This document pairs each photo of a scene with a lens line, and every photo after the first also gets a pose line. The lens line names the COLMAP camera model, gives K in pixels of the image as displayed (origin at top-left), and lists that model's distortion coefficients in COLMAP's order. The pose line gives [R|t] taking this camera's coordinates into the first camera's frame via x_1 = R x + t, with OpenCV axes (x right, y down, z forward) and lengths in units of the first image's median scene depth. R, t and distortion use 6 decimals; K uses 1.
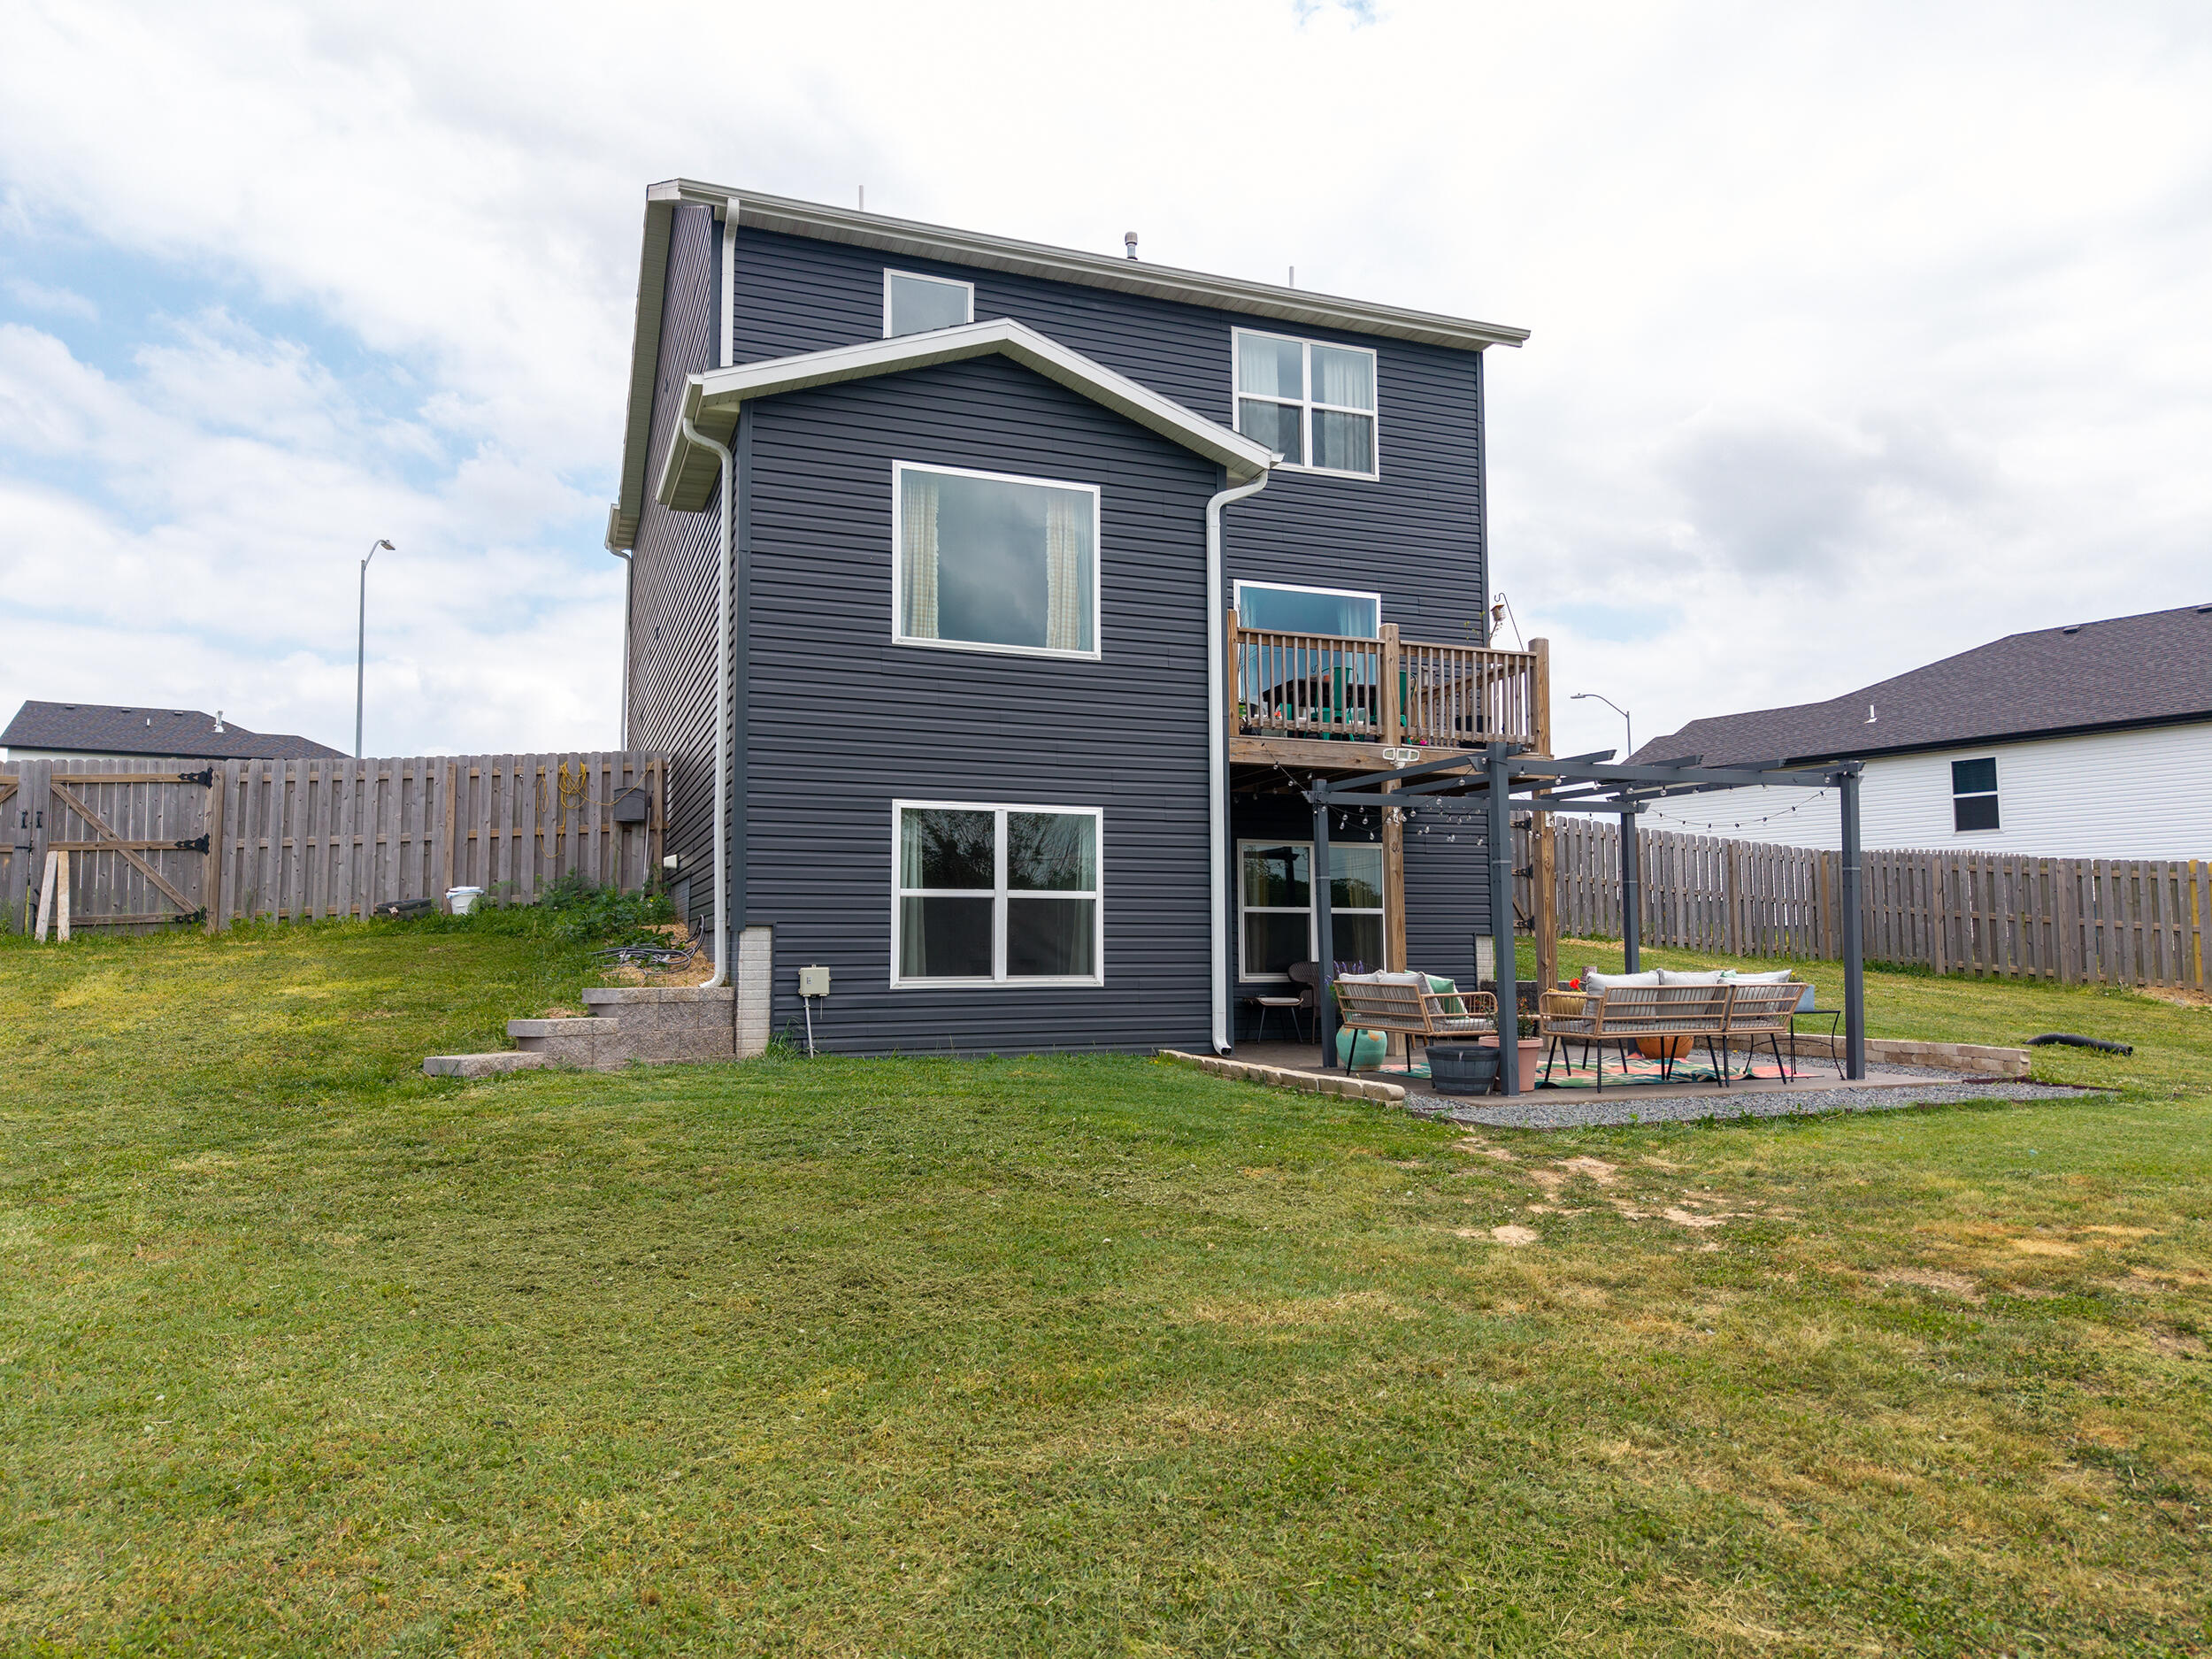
lens RADIAL K [[1552.5, 0, 1106.0], [0, 1552.5, 829.5], [0, 0, 1]] dist [0.024447, -0.001219]
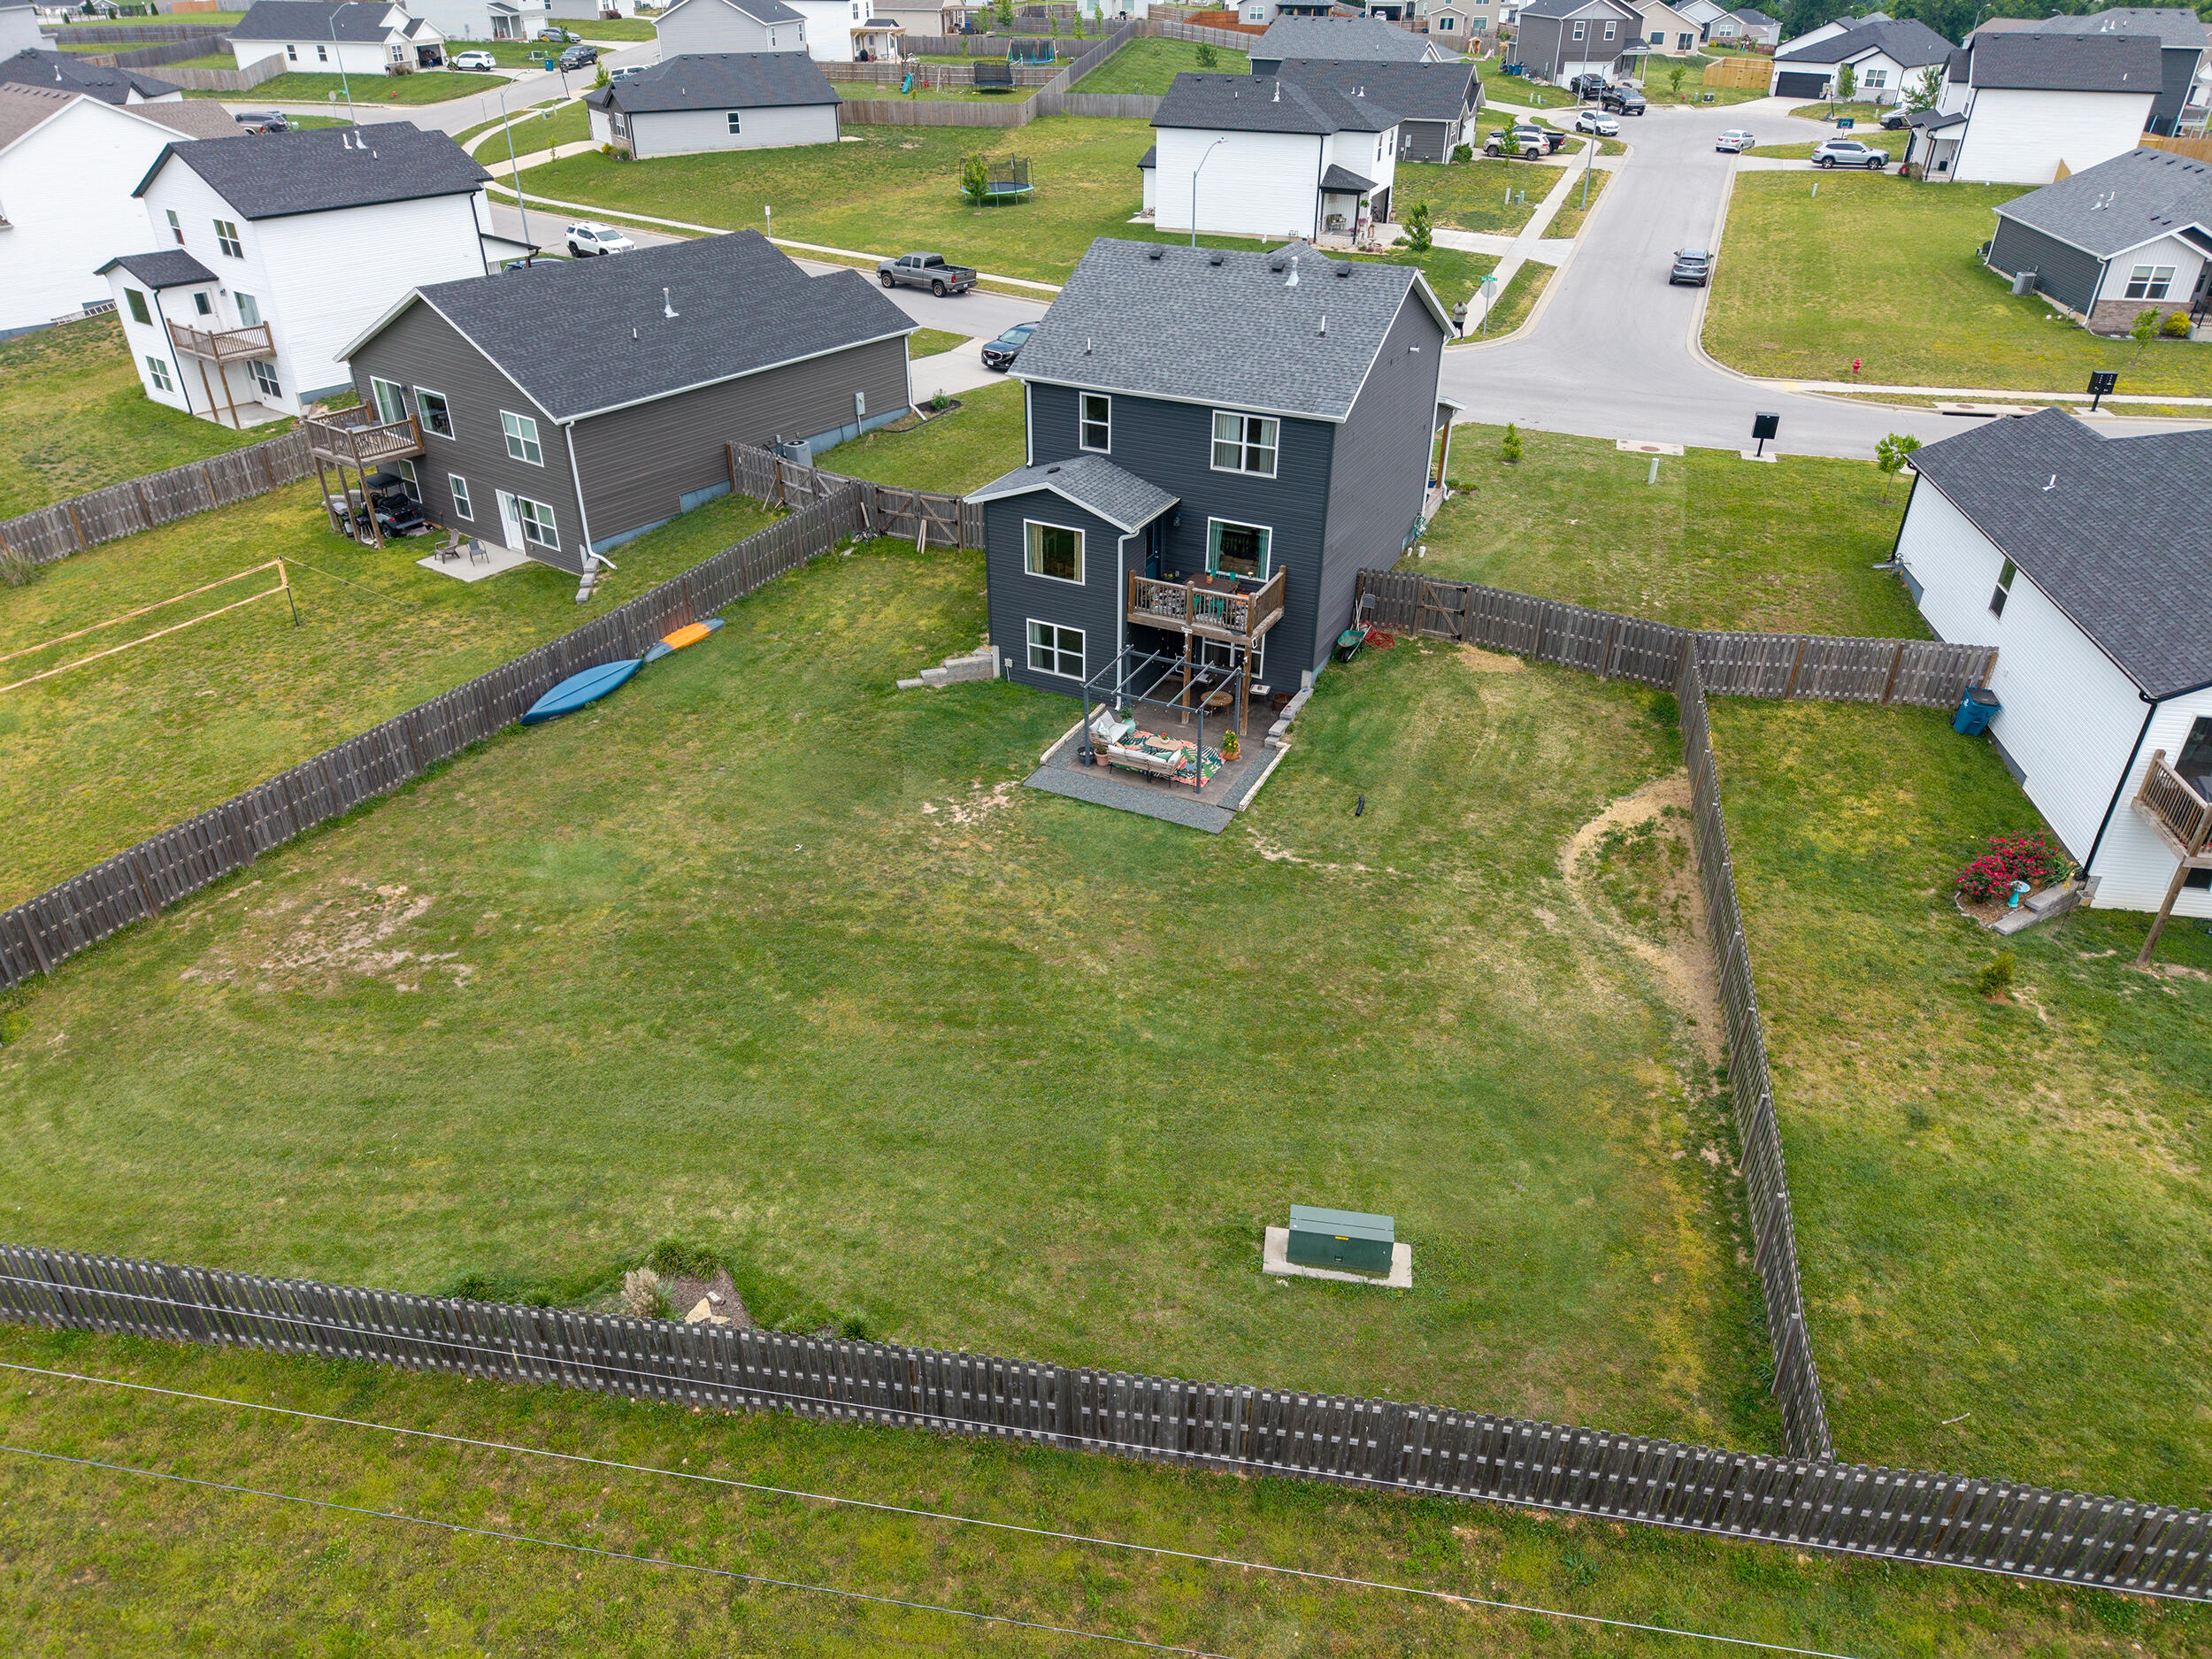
lens RADIAL K [[1478.8, 0, 1106.0], [0, 1478.8, 829.5], [0, 0, 1]] dist [0.031644, -0.028863]
pose [[0.658199, 0.391993, -0.642740, 2.178837], [0.055003, 0.826430, 0.560347, -1.405634], [0.750832, -0.404173, 0.522395, -0.745779]]
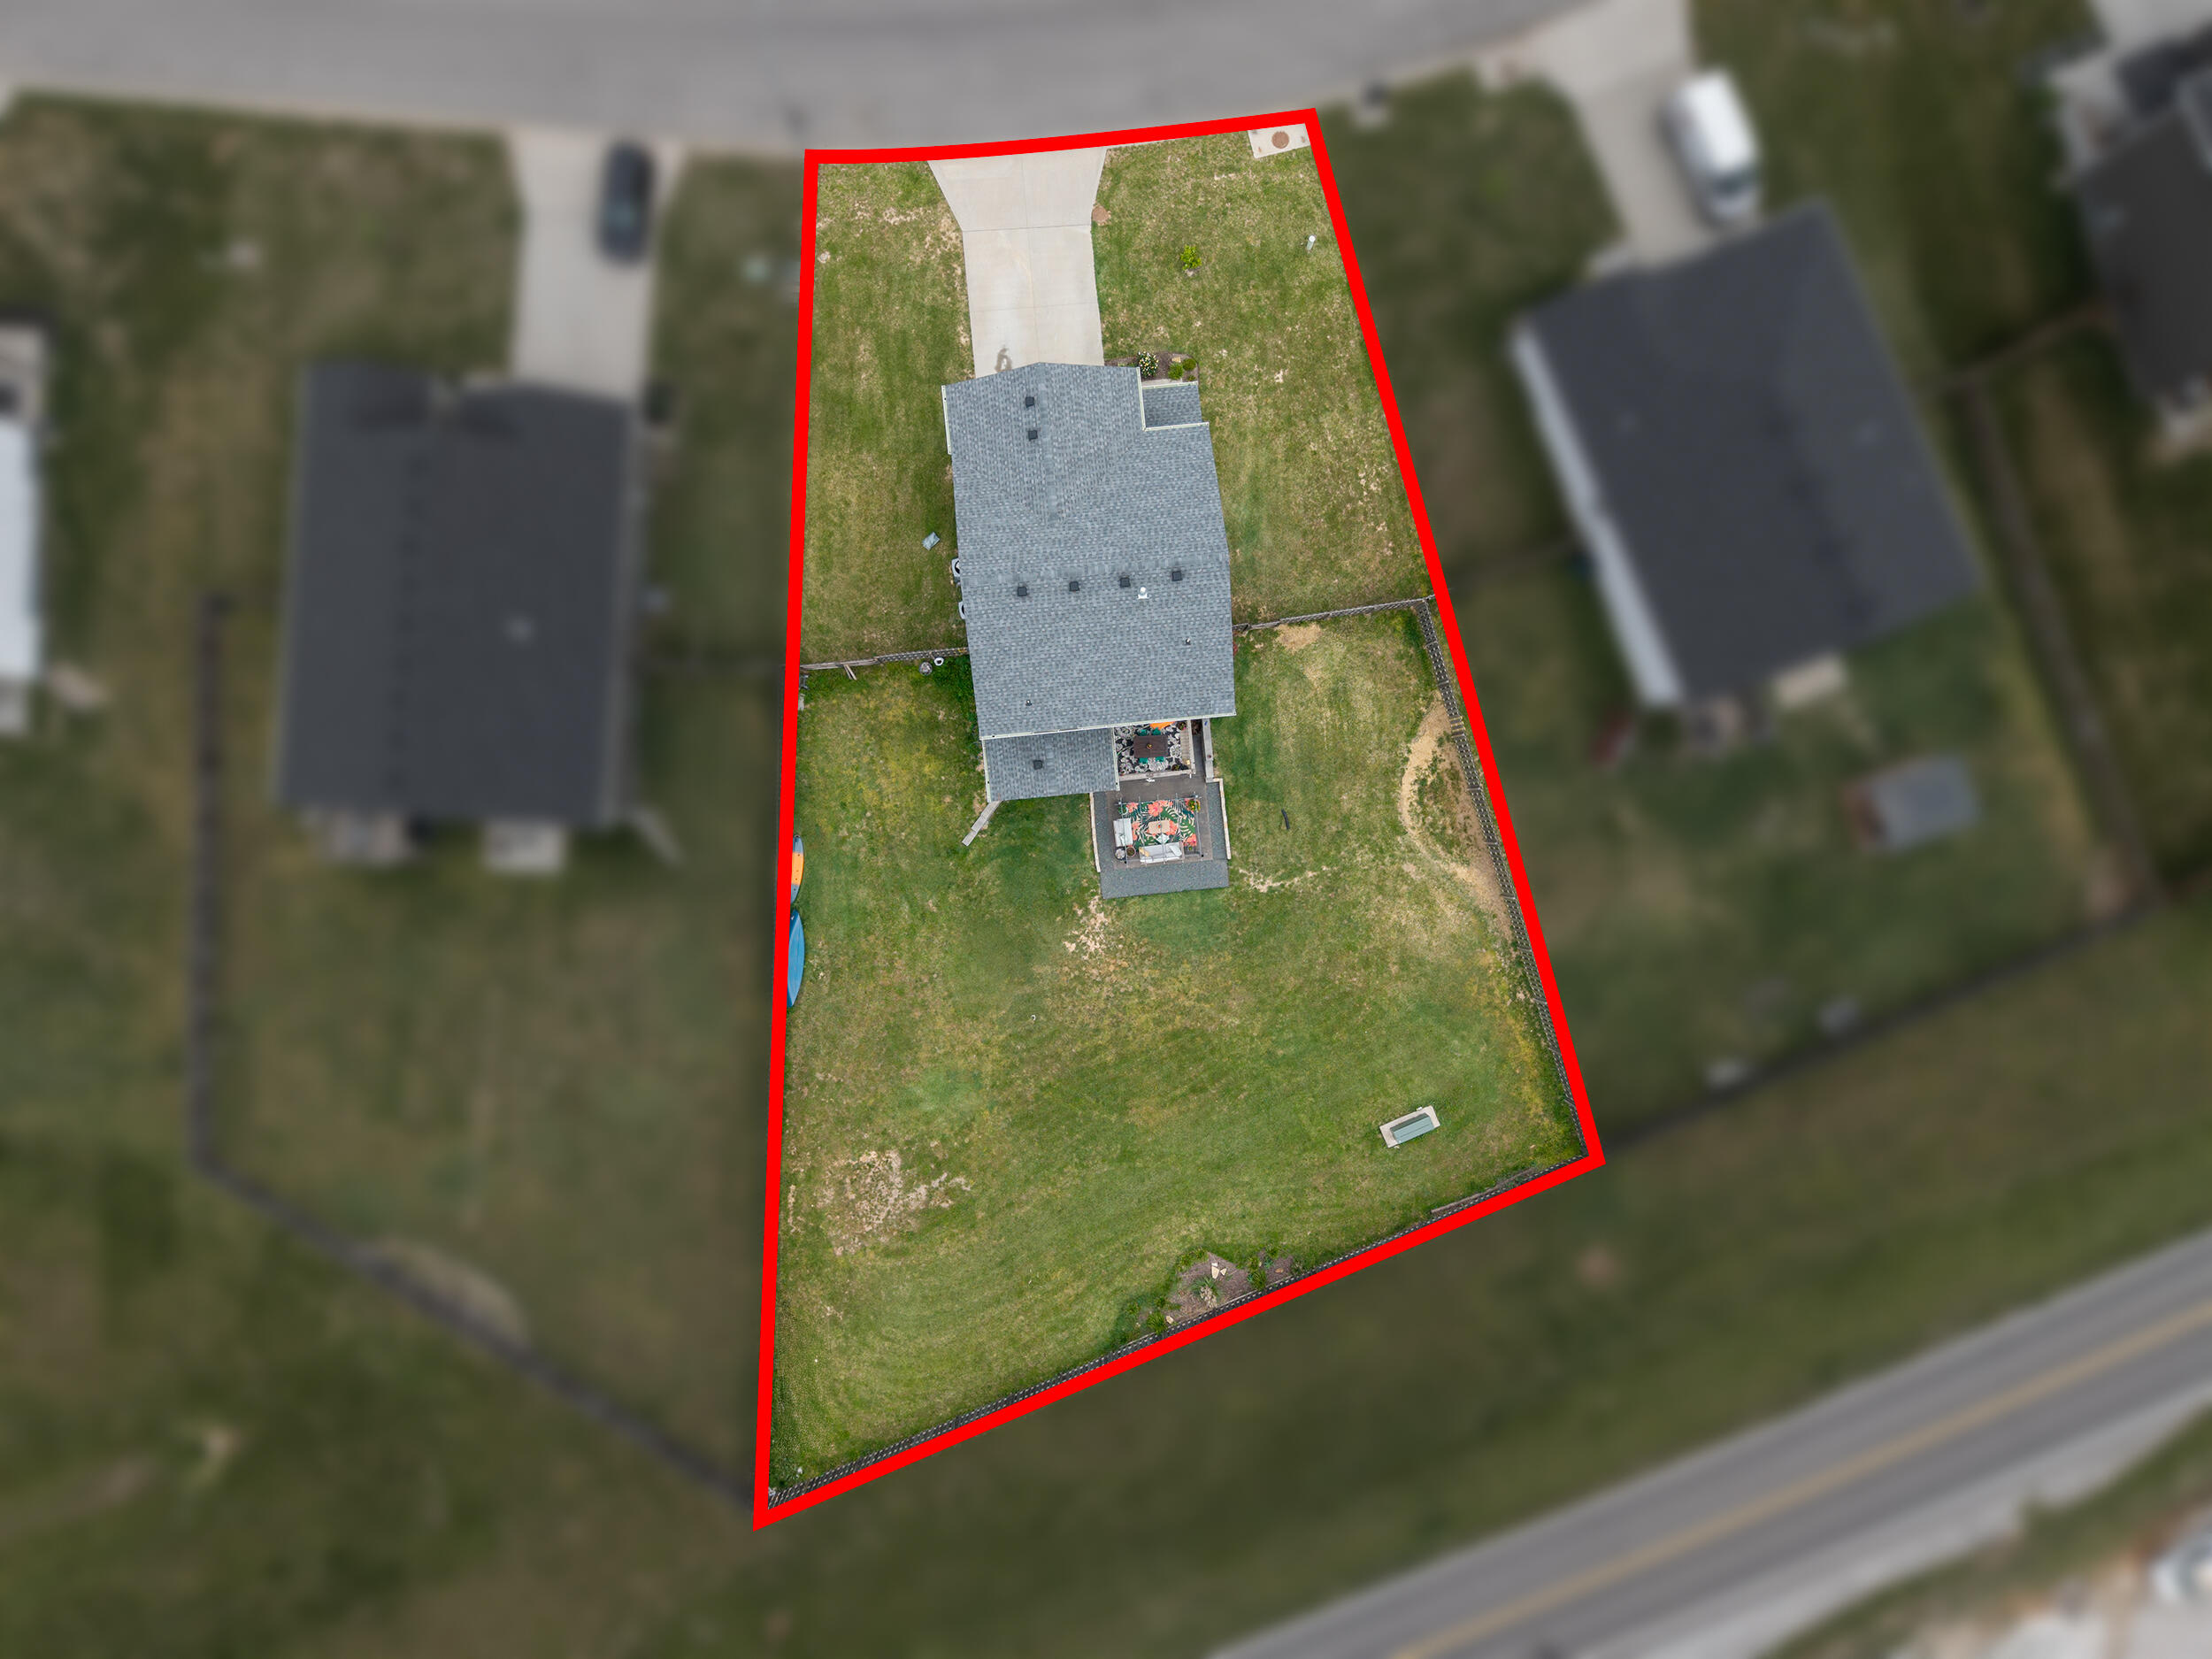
lens RADIAL K [[1538.0, 0, 1106.0], [0, 1538.0, 829.5], [0, 0, 1]] dist [0.078939, -0.000162]
pose [[0.956831, 0.289993, 0.019471, 0.028174], [0.004759, -0.082614, 0.996570, -4.875605], [0.290607, -0.953456, -0.080428, 1.297284]]
